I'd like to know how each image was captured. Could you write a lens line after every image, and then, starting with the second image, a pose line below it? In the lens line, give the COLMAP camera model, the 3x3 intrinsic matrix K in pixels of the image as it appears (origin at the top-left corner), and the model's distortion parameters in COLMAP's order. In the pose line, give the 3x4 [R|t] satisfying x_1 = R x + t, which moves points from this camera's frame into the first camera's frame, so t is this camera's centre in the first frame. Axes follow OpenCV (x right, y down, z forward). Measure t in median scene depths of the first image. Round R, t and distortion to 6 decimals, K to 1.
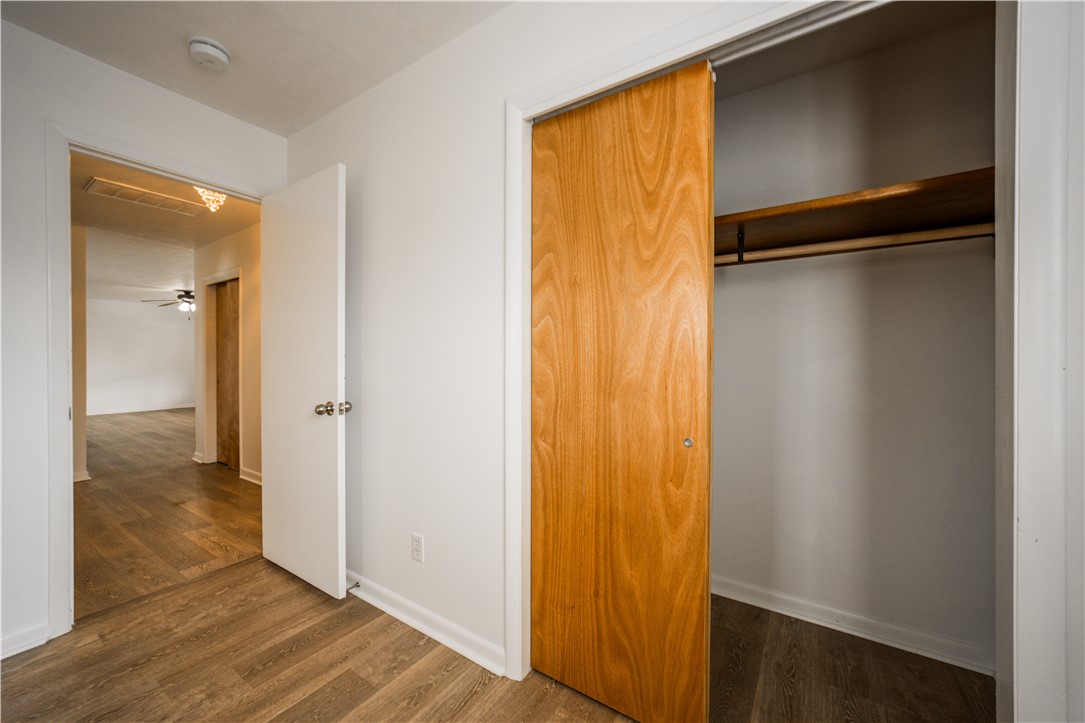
lens RADIAL K [[416.2, 0, 539.5], [0, 416.2, 362.1], [0, 0, 1]] dist [-0.025247, 0.007456]
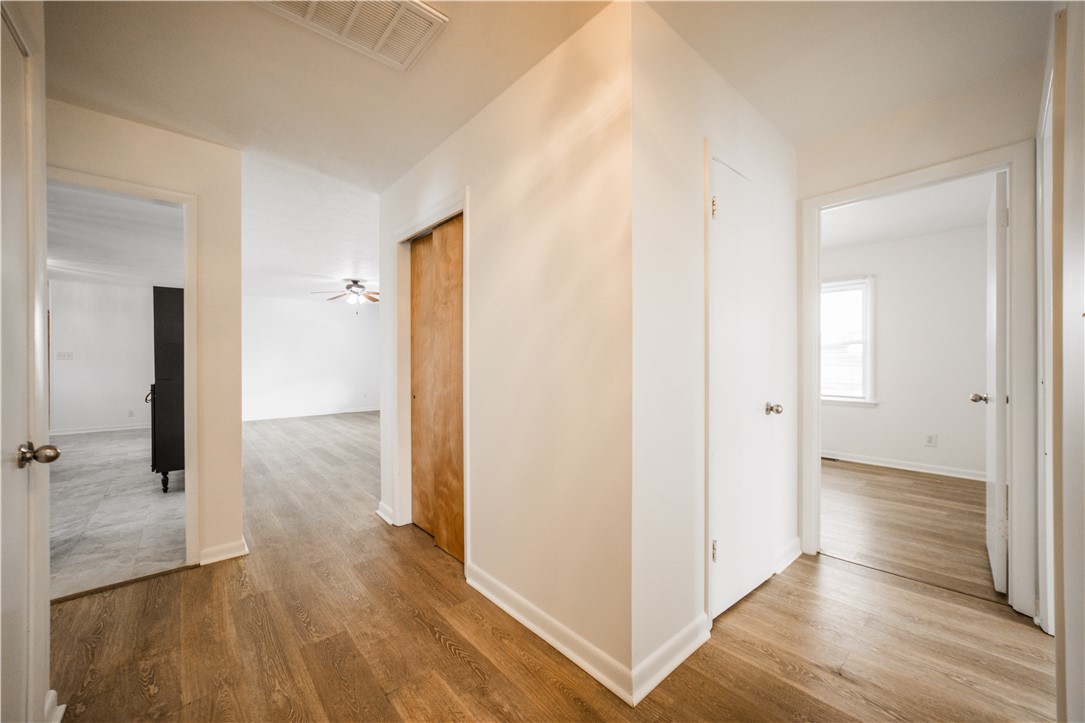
lens RADIAL K [[416.2, 0, 539.5], [0, 416.2, 362.1], [0, 0, 1]] dist [-0.025247, 0.007456]
pose [[0.964968, -0.004918, -0.262322, -0.426639], [0.005029, 0.999987, -0.000247, -0.003629], [0.262320, -0.001080, 0.964980, 0.436018]]
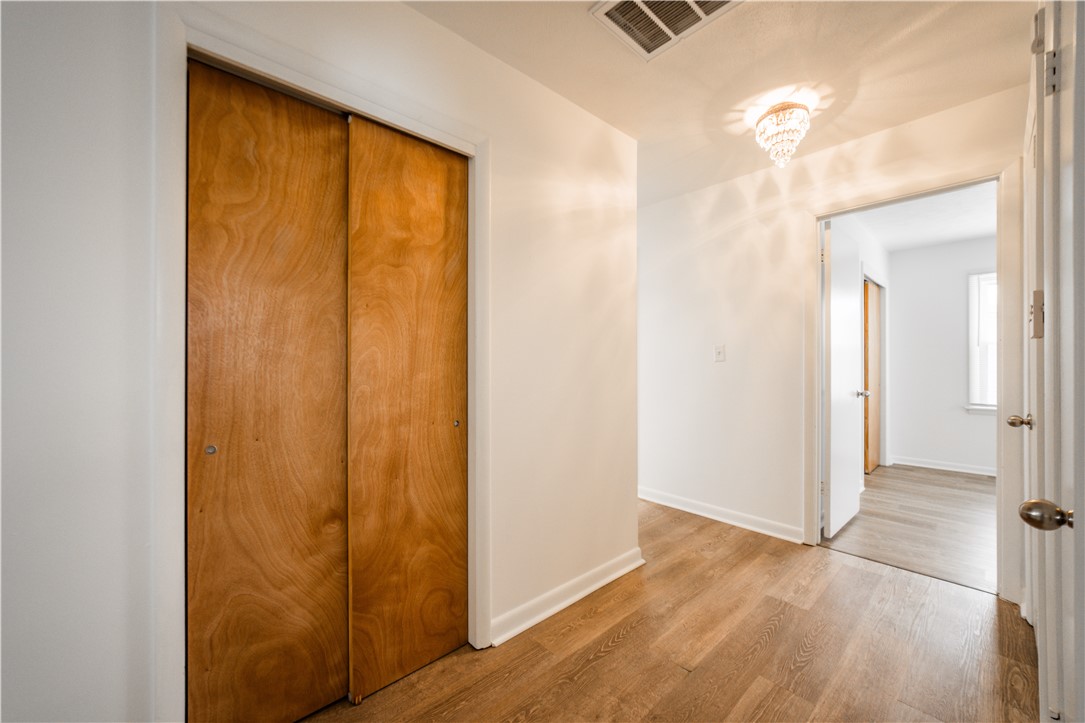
lens RADIAL K [[416.2, 0, 539.5], [0, 416.2, 362.1], [0, 0, 1]] dist [-0.025247, 0.007456]
pose [[0.248481, -0.002397, 0.968634, -0.953475], [0.001001, 0.999997, 0.002218, -0.006347], [-0.968636, 0.000418, 0.248483, 0.727793]]
